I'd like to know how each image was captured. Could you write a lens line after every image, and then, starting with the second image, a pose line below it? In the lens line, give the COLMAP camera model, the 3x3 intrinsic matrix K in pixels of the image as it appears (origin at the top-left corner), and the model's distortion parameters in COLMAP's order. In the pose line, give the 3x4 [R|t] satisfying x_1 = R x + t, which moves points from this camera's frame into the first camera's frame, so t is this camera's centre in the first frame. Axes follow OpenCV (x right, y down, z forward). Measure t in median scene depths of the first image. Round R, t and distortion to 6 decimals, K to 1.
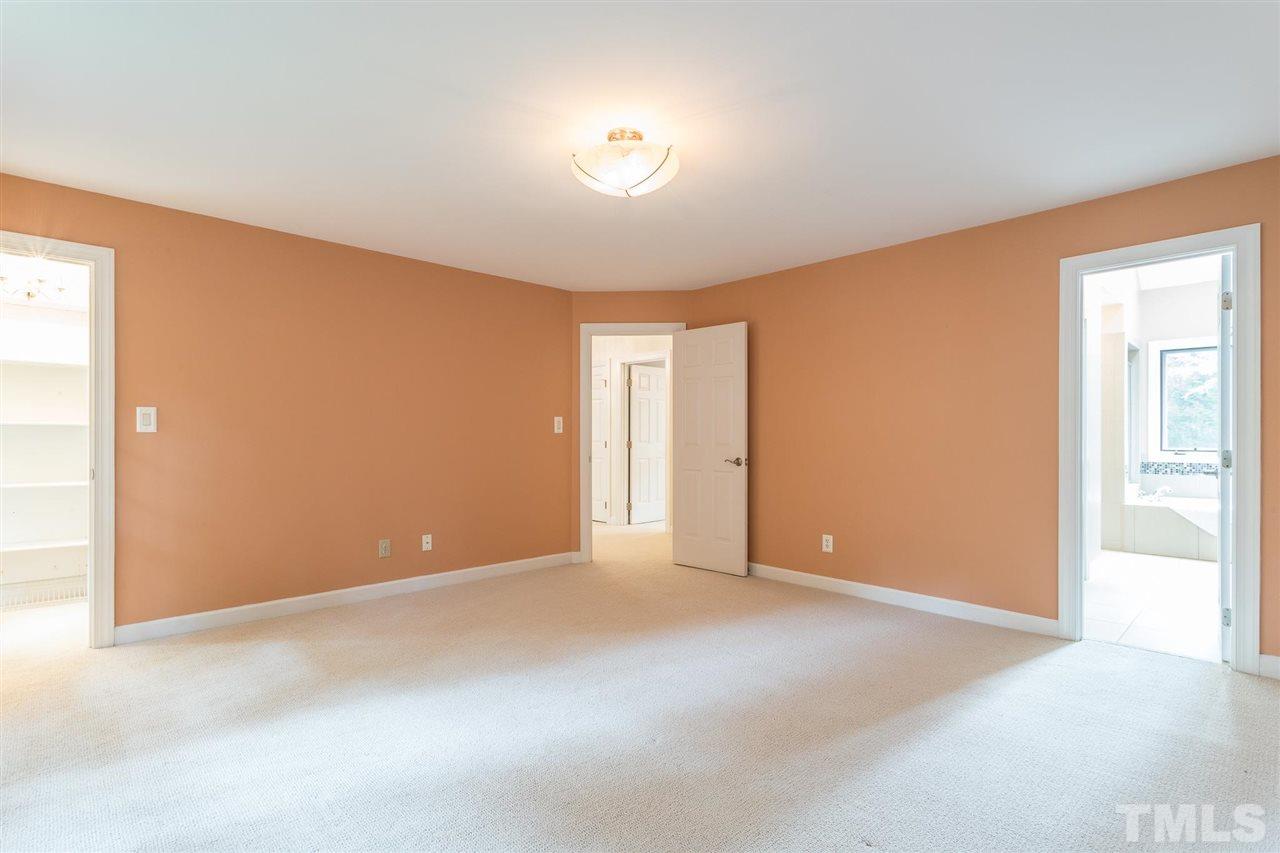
lens RADIAL K [[606.2, 0, 642.3], [0, 606.2, 432.1], [0, 0, 1]] dist [-0.005716, 0.000944]
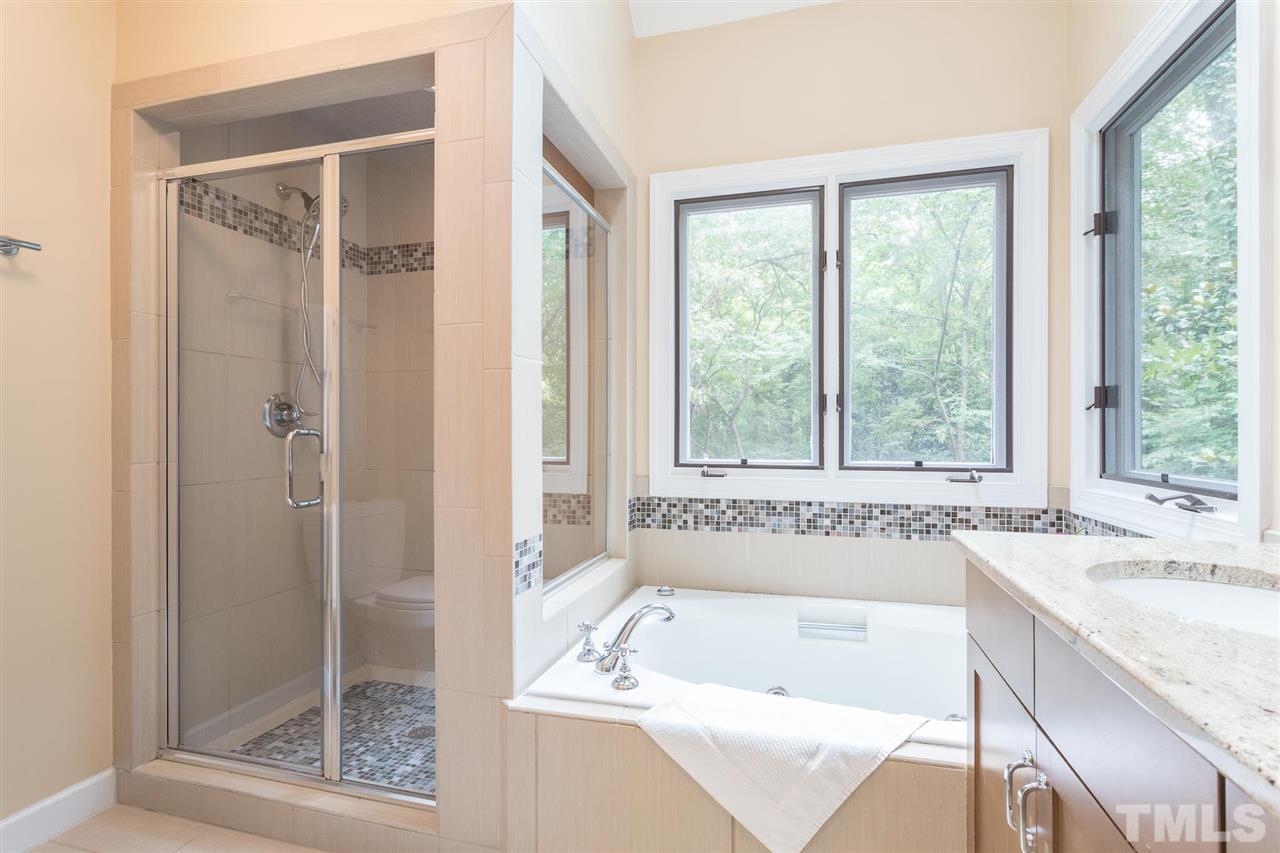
lens RADIAL K [[606.2, 0, 640.5], [0, 606.2, 429.2], [0, 0, 1]] dist [-0.005716, 0.000944]
pose [[0.876977, 0.000170, 0.480532, 0.658896], [-0.001847, 0.999994, 0.003018, 0.006508], [-0.480529, -0.003534, 0.876972, 0.680101]]
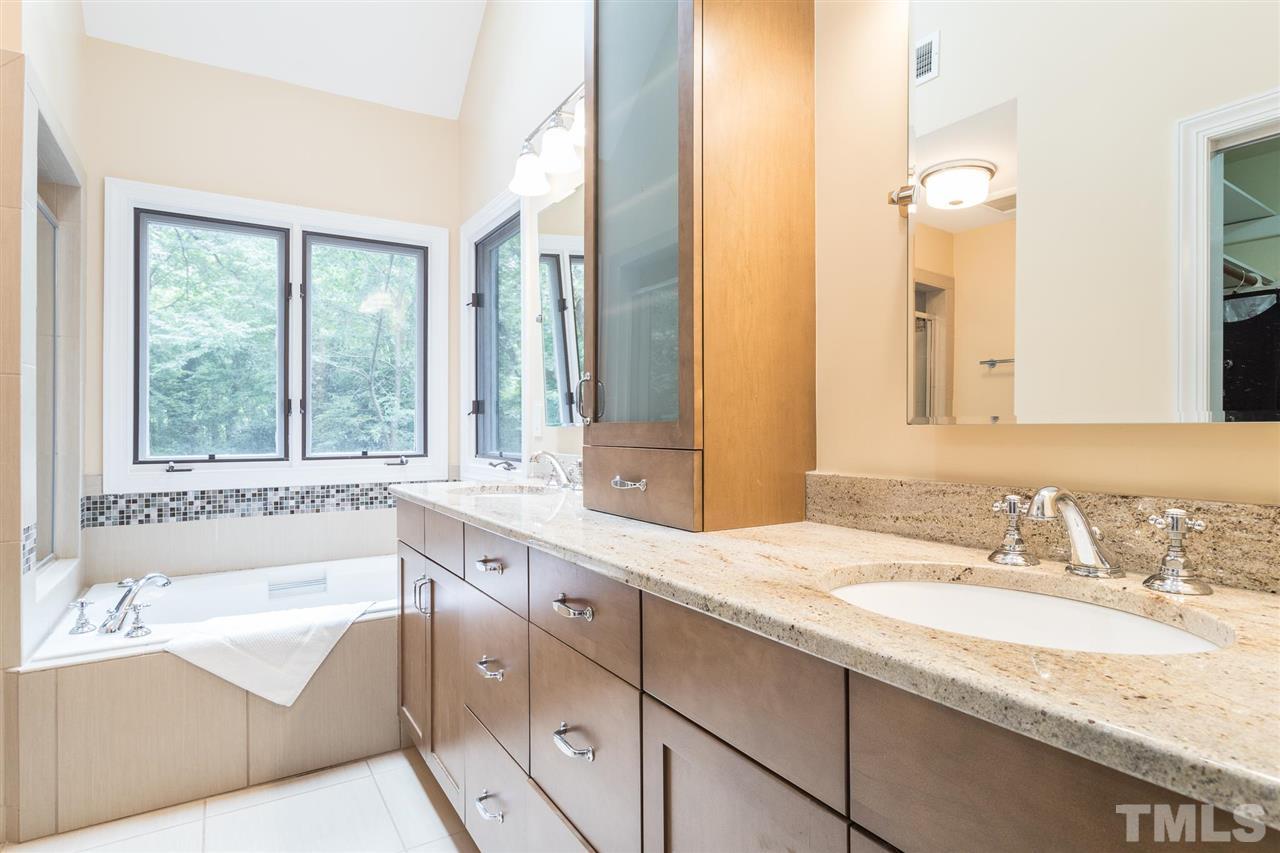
lens RADIAL K [[703.6, 0, 643.8], [0, 703.6, 424.2], [0, 0, 1]] dist [0.005792, 0.006178]
pose [[0.240573, 0.004342, 0.970621, 0.494236], [-0.000984, 0.999991, -0.004230, 0.006825], [-0.970630, 0.000063, 0.240575, 0.571095]]
